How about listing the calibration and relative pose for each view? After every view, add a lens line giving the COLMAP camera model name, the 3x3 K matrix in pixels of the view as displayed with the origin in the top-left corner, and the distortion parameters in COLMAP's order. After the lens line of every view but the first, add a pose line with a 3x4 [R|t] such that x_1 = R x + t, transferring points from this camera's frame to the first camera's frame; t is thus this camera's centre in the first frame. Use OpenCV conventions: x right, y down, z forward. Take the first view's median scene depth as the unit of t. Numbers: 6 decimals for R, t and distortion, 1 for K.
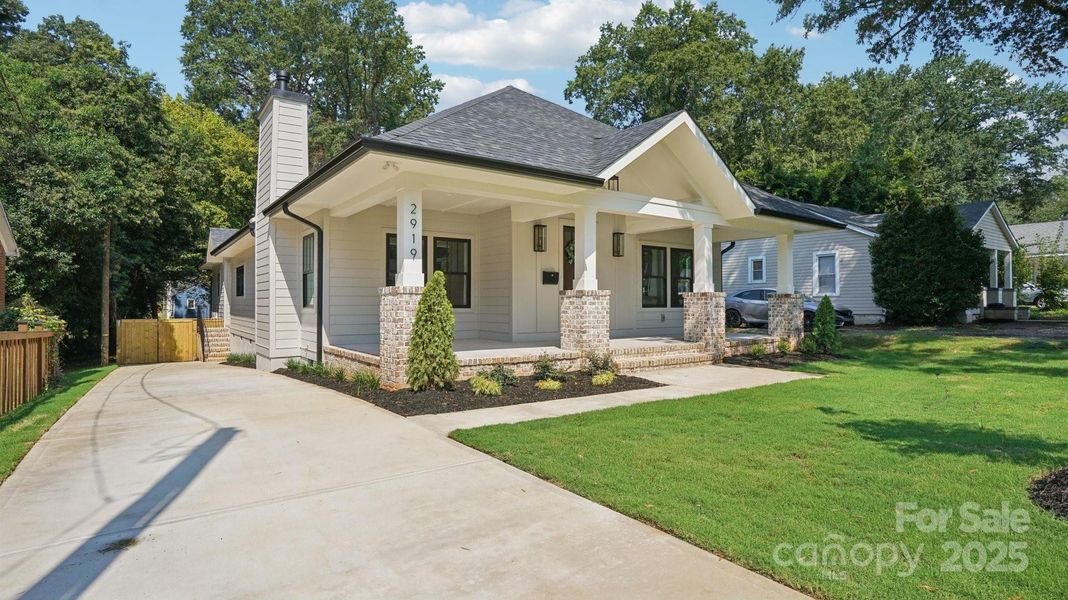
lens RADIAL K [[559.3, 0, 534.2], [0, 559.3, 289.5], [0, 0, 1]] dist [-0.077132, 0.035539]
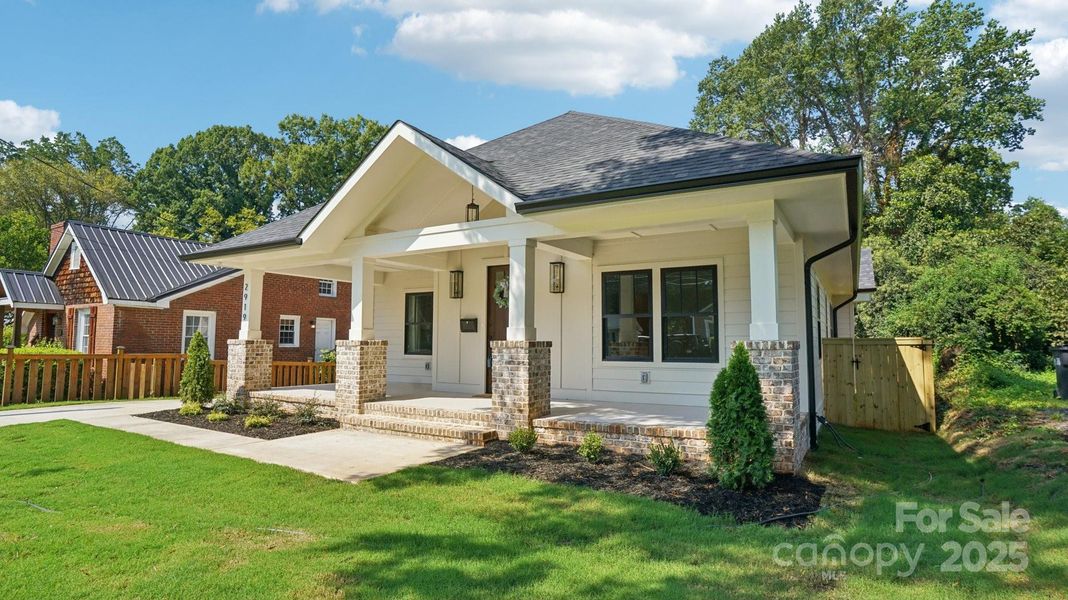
lens RADIAL K [[559.3, 0, 534.2], [0, 559.3, 289.5], [0, 0, 1]] dist [-0.077132, 0.035539]
pose [[0.389567, -0.083875, -0.917171, 0.948431], [0.018313, 0.996353, -0.083338, -0.000599], [0.920816, 0.015670, 0.389682, 0.752209]]
